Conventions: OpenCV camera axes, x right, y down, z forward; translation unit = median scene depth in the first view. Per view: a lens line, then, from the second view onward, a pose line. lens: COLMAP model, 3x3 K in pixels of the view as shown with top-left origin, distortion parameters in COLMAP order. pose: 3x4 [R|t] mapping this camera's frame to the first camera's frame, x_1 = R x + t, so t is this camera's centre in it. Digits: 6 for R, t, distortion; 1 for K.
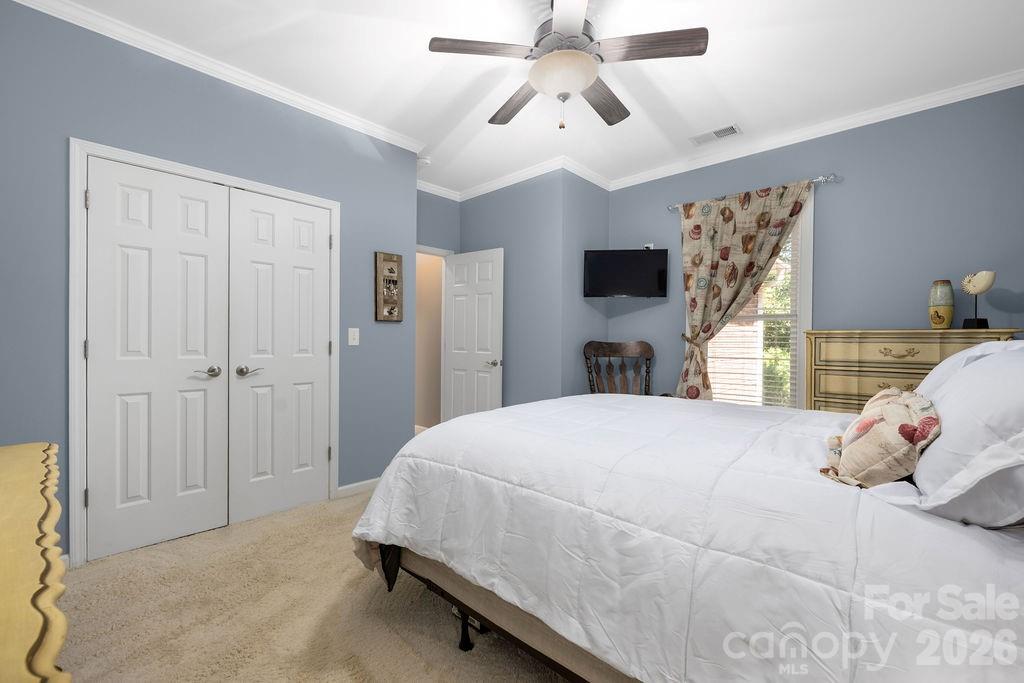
lens RADIAL K [[422.8, 0, 515.9], [0, 422.8, 341.1], [0, 0, 1]] dist [-0.000800, 0.000025]
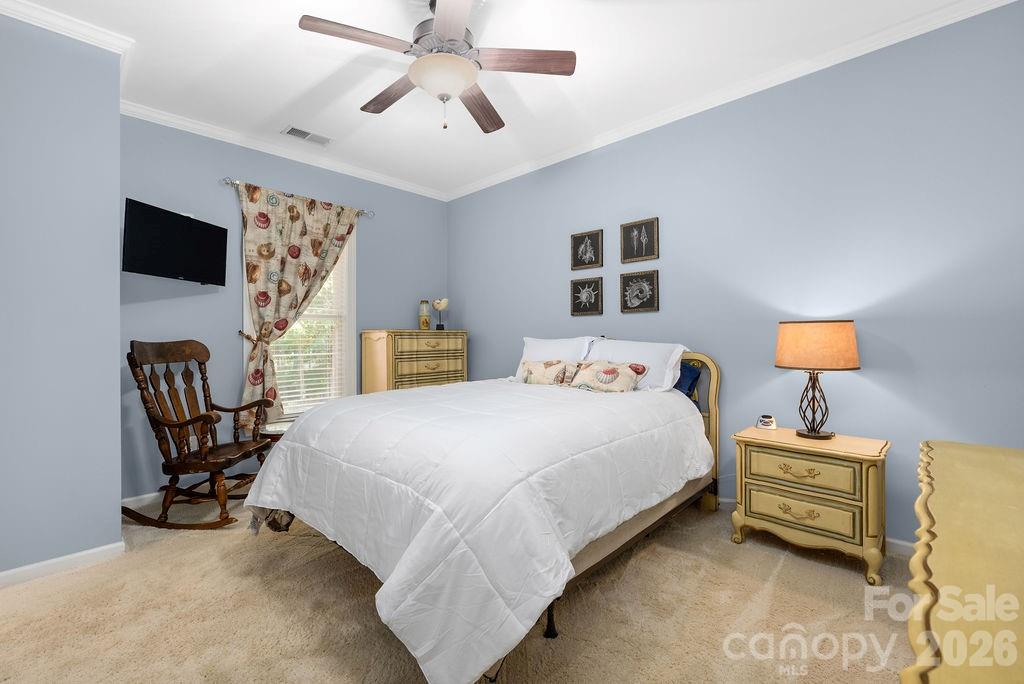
lens RADIAL K [[436.7, 0, 497.1], [0, 436.7, 335.0], [0, 0, 1]] dist [-0.007484, 0.000122]
pose [[0.044448, -0.000891, 0.999011, -0.526833], [0.008157, 0.999967, 0.000529, -0.005179], [-0.998978, 0.008125, 0.044453, 0.477270]]
